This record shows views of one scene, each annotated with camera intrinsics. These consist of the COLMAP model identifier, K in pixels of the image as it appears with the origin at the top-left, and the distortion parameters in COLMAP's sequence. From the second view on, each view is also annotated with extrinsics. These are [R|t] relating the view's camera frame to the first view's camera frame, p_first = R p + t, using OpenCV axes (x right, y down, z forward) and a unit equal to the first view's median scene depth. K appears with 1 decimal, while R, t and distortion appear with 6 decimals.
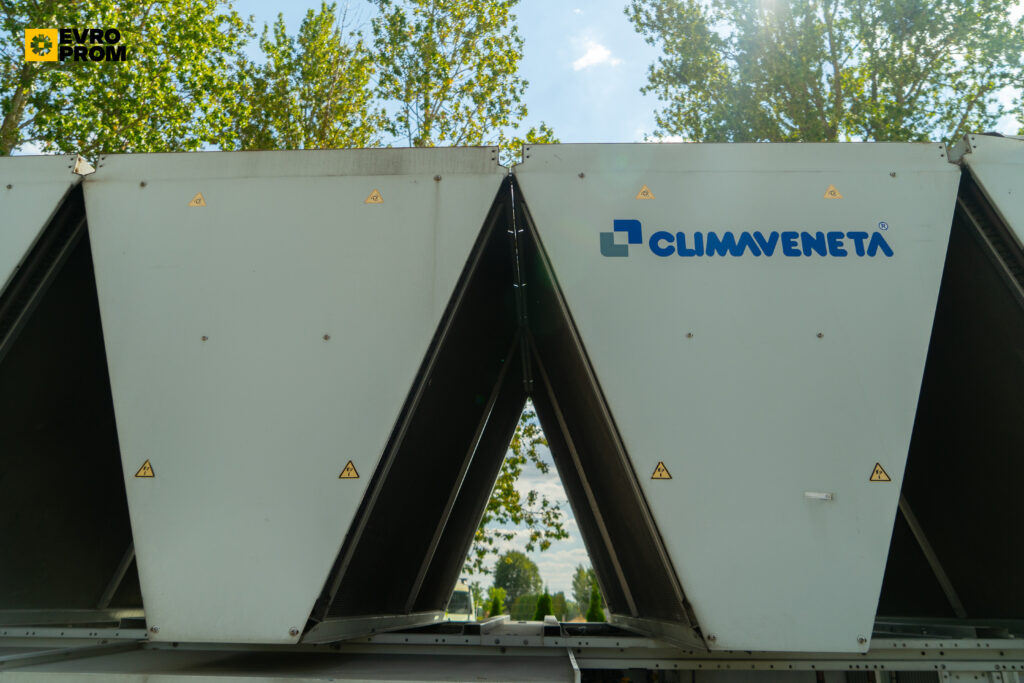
lens RADIAL K [[733.0, 0, 512.0], [0, 733.0, 341.5], [0, 0, 1]] dist [0.001848, -0.000844]
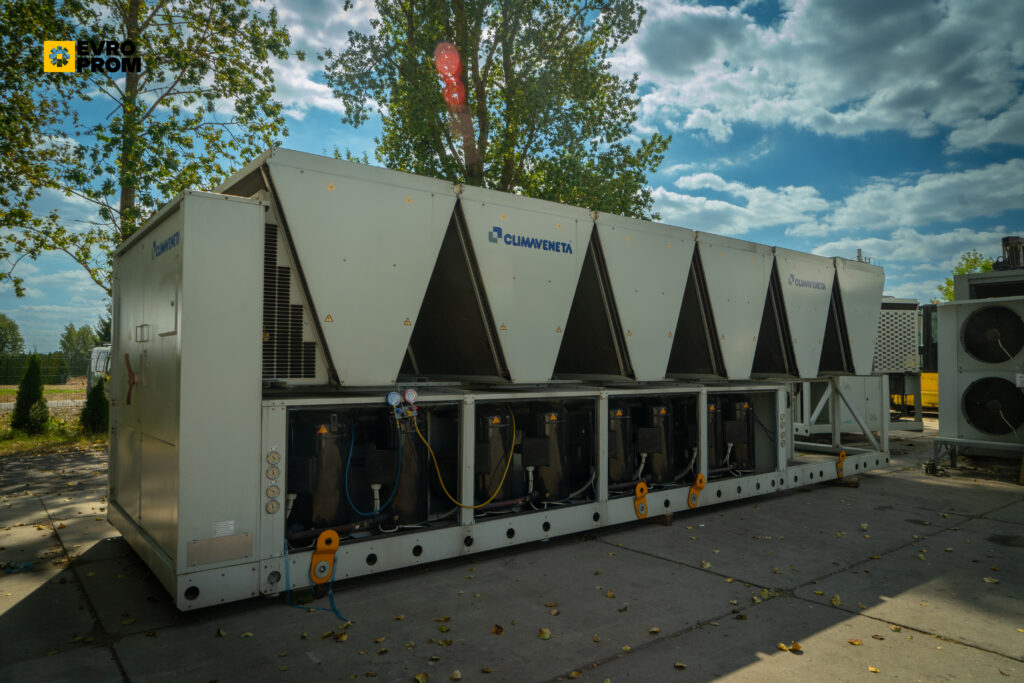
lens RADIAL K [[686.8, 0, 512.0], [0, 686.8, 341.5], [0, 0, 1]] dist [-0.003505, -0.001597]
pose [[0.771516, 0.015245, 0.636027, -1.322496], [-0.211706, 0.948892, 0.234060, -0.362139], [-0.599953, -0.315232, 0.735313, -0.904947]]
